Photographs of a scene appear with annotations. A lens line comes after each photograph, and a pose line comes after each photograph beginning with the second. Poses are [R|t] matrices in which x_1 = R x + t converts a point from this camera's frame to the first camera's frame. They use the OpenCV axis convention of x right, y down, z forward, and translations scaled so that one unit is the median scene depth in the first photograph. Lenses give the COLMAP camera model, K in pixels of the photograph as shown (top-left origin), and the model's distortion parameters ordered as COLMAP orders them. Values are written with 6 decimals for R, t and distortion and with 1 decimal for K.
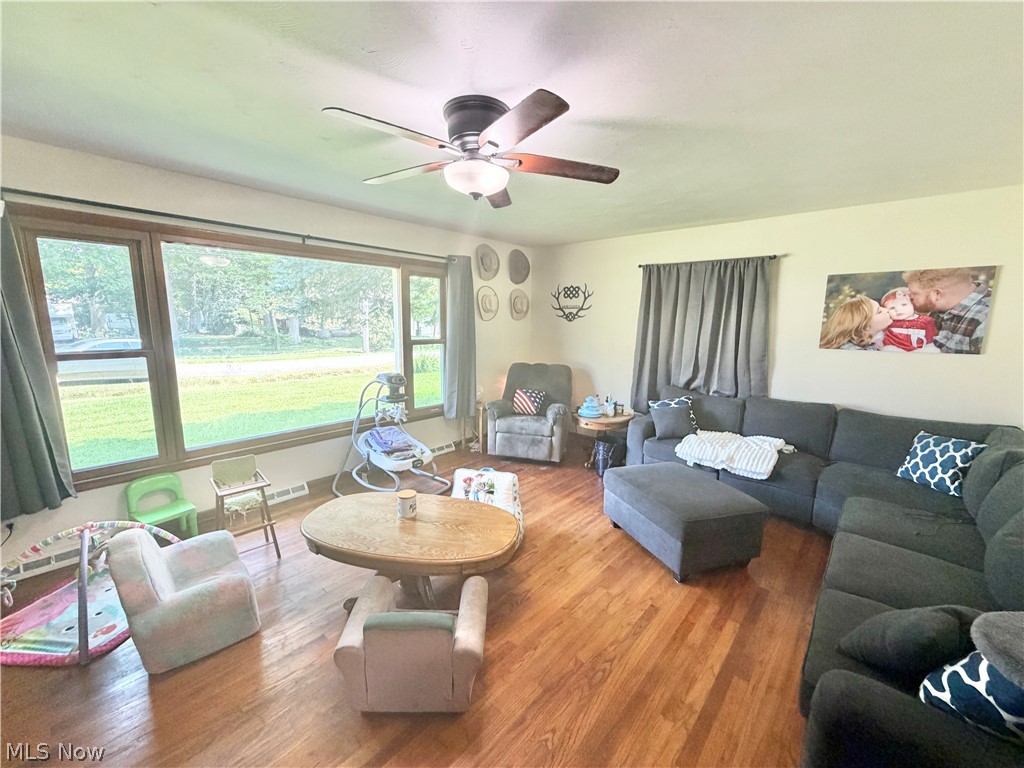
lens RADIAL K [[407.0, 0, 508.5], [0, 407.0, 384.7], [0, 0, 1]] dist [-0.000112, -0.000282]
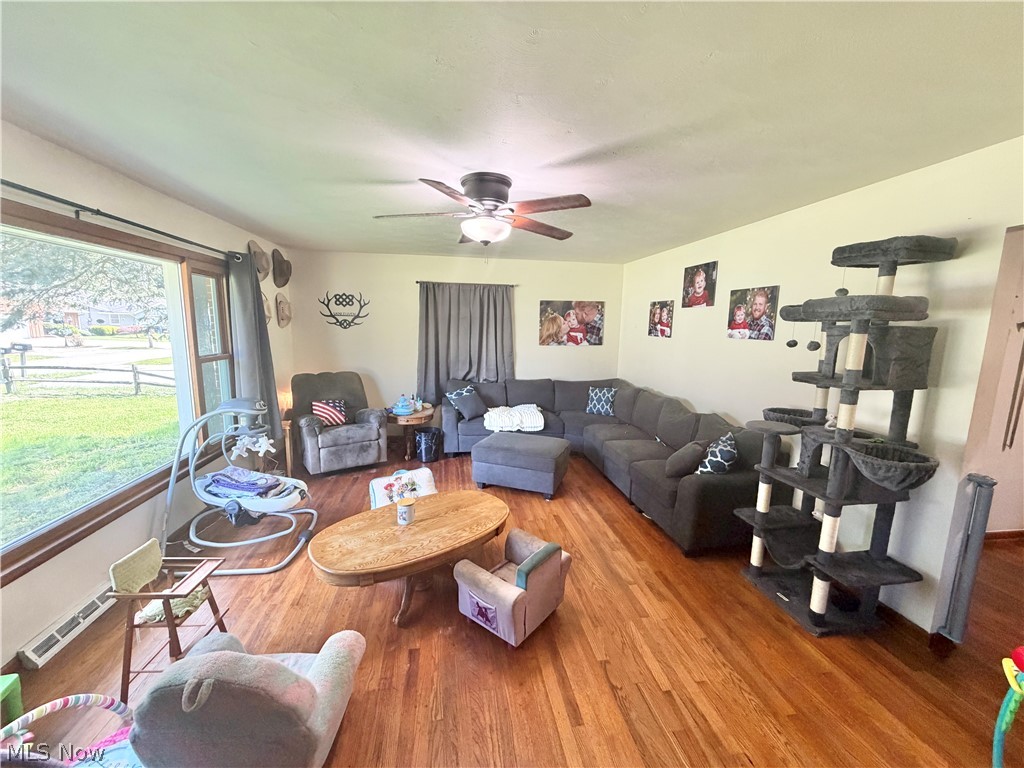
lens RADIAL K [[407.0, 0, 508.5], [0, 407.0, 384.7], [0, 0, 1]] dist [-0.000112, -0.000282]
pose [[0.629134, -0.117977, 0.768291, -0.496939], [0.116014, 0.991595, 0.057265, -0.035589], [-0.768590, 0.053105, 0.637534, 0.062878]]
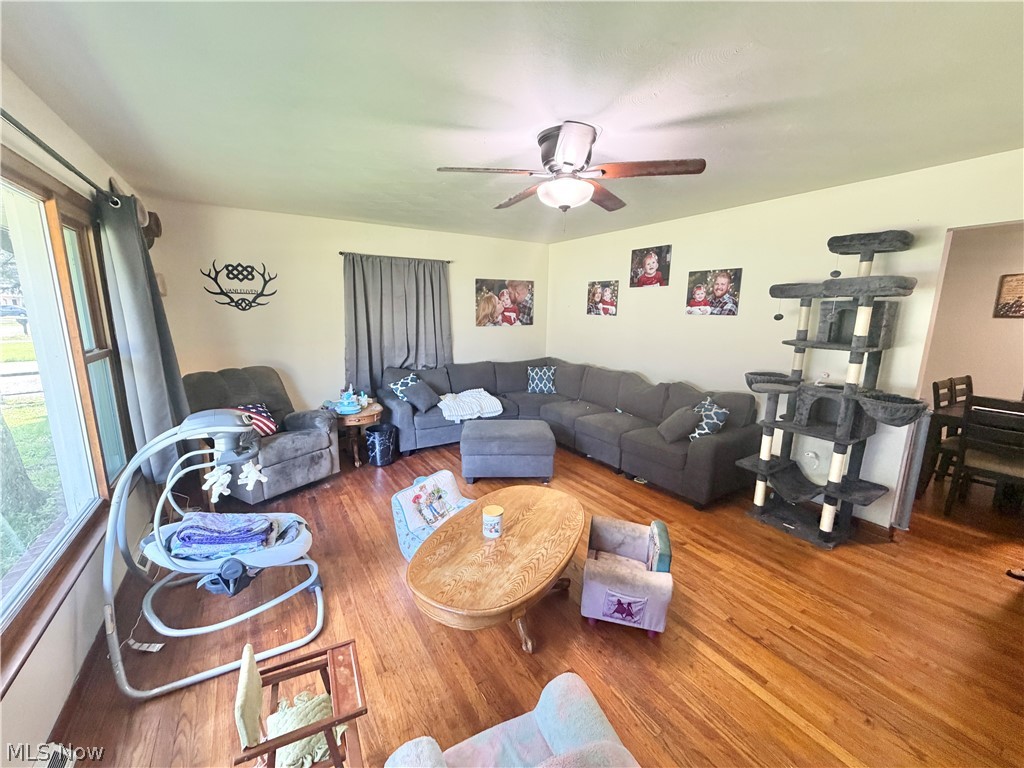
lens RADIAL K [[407.0, 0, 508.5], [0, 407.0, 384.7], [0, 0, 1]] dist [-0.000112, -0.000282]
pose [[0.274349, -0.187828, 0.943108, -0.599671], [0.147310, 0.977372, 0.151800, -0.077763], [-0.950280, 0.097283, 0.295810, 0.392296]]
